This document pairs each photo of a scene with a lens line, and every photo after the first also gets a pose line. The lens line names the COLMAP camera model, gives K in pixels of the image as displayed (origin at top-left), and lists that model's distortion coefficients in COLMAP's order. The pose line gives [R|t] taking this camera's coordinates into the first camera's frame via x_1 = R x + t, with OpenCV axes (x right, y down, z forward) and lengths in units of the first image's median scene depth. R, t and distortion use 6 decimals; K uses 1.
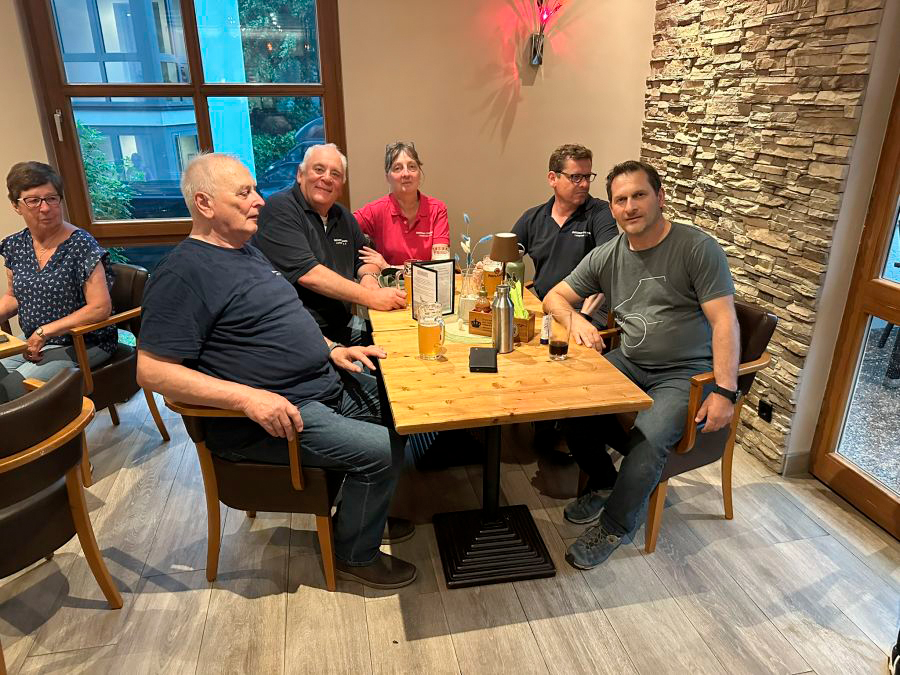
lens RADIAL K [[641.9, 0, 450.0], [0, 641.9, 337.5], [0, 0, 1]] dist [-0.002534, -0.002430]
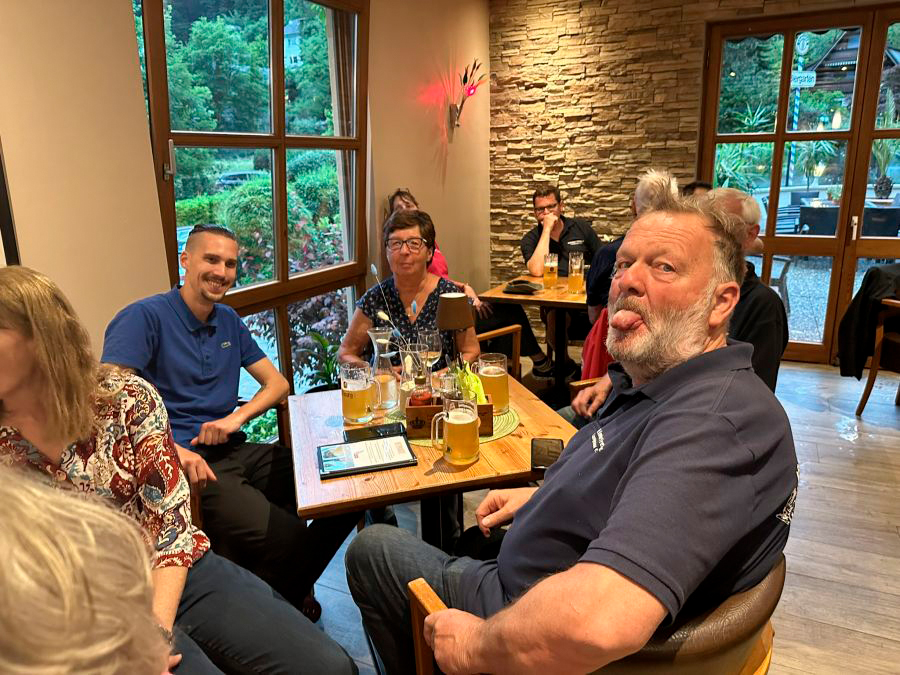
lens RADIAL K [[641.9, 0, 450.0], [0, 641.9, 337.5], [0, 0, 1]] dist [-0.002534, -0.002430]
pose [[0.545518, -0.224642, 0.807431, -1.118053], [0.328381, 0.943669, 0.040685, -0.098649], [-0.771087, 0.242951, 0.588557, 0.412243]]
